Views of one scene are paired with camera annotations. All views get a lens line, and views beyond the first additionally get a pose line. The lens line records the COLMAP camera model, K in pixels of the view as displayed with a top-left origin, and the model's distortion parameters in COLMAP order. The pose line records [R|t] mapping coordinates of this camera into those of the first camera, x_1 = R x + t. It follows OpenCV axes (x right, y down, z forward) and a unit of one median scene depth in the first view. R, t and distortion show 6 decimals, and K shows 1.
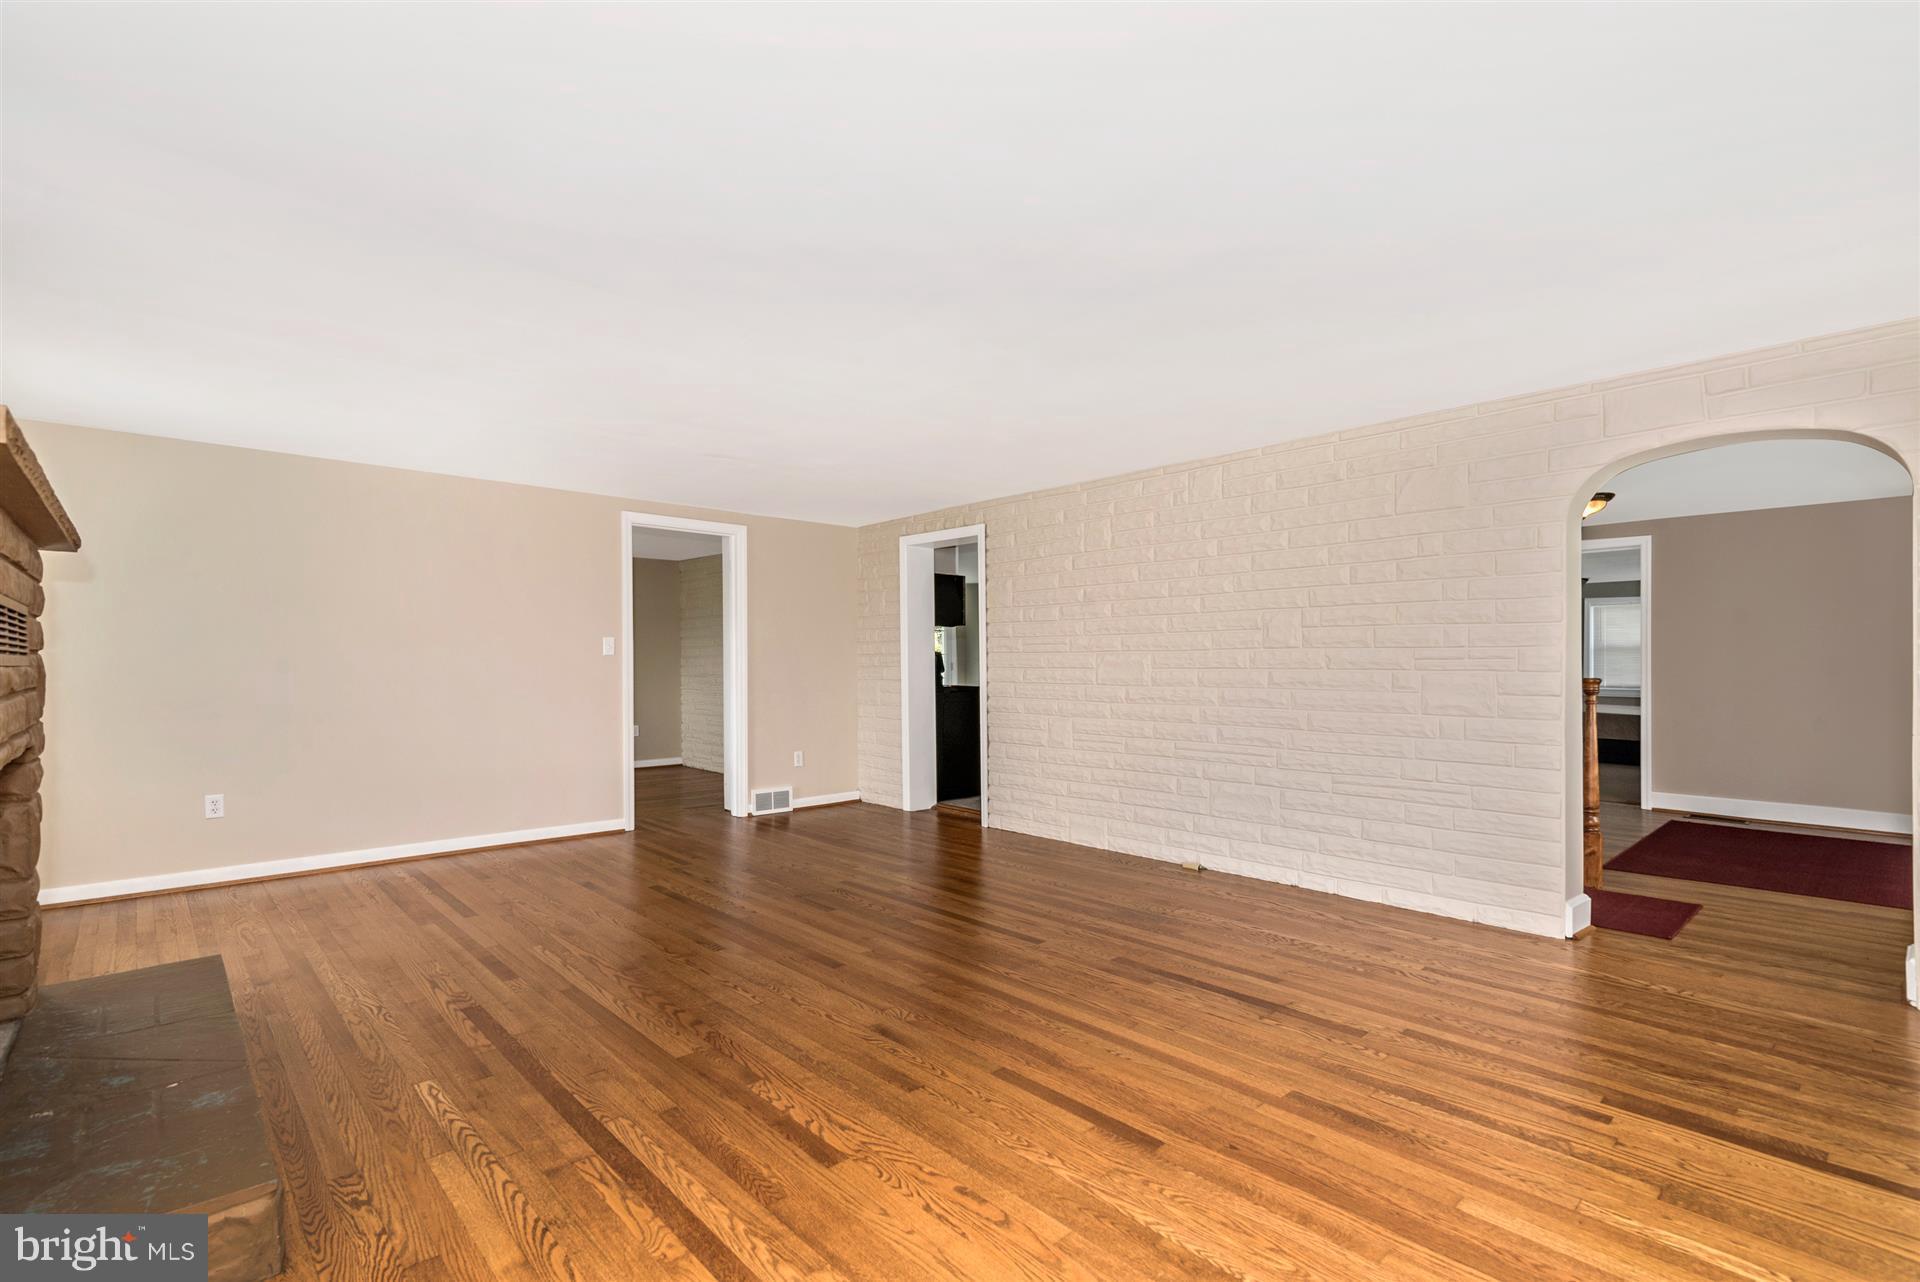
lens RADIAL K [[896.8, 0, 997.9], [0, 896.8, 650.9], [0, 0, 1]] dist [0.010732, 0.000172]
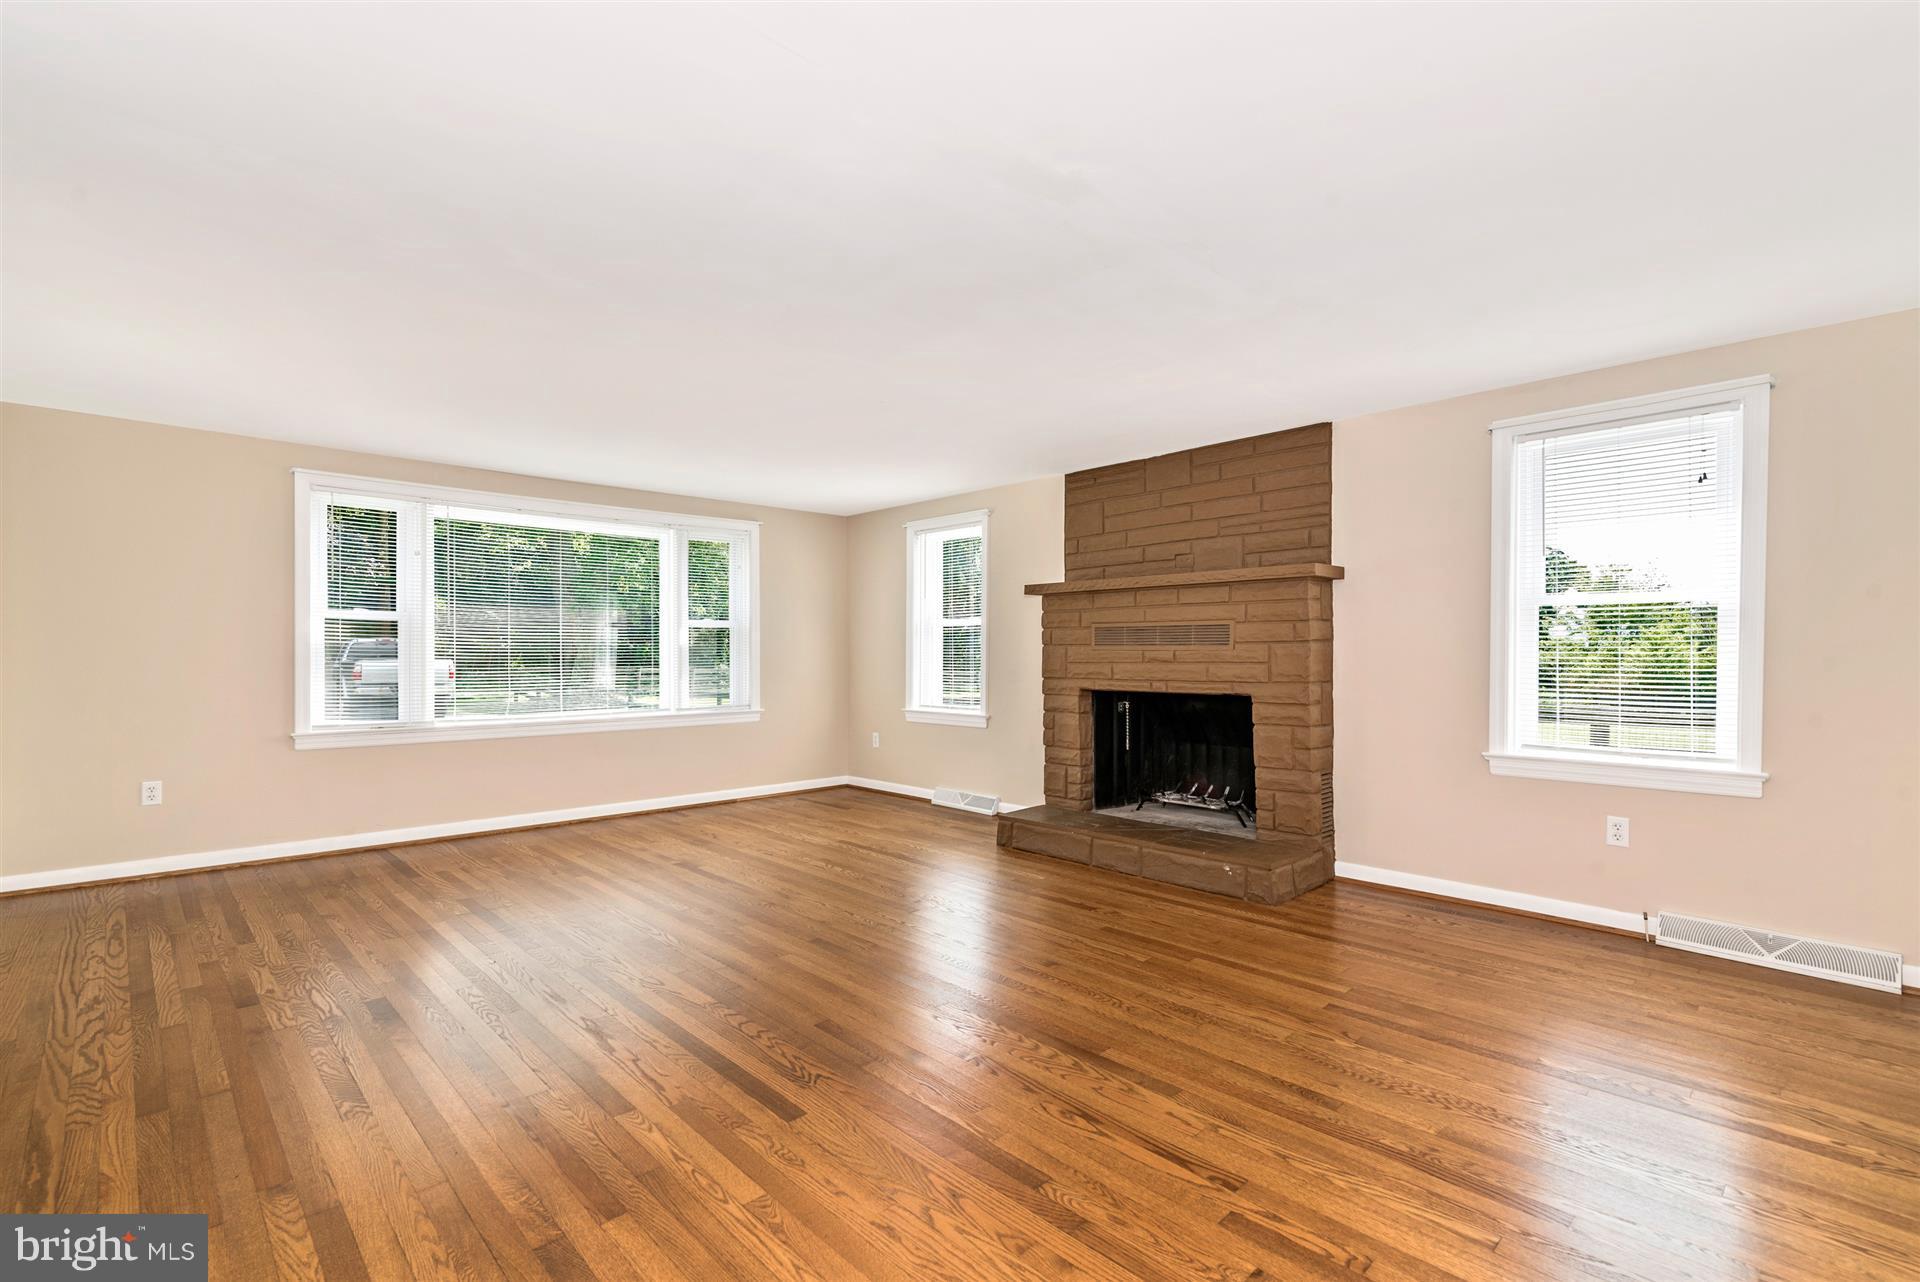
lens RADIAL K [[879.6, 0, 933.4], [0, 879.6, 630.5], [0, 0, 1]] dist [0.071304, -0.000215]
pose [[-0.998713, 0.000957, 0.050715, -0.372137], [-0.000448, 0.999617, -0.027678, 0.024725], [-0.050722, -0.027665, -0.998330, 2.047919]]
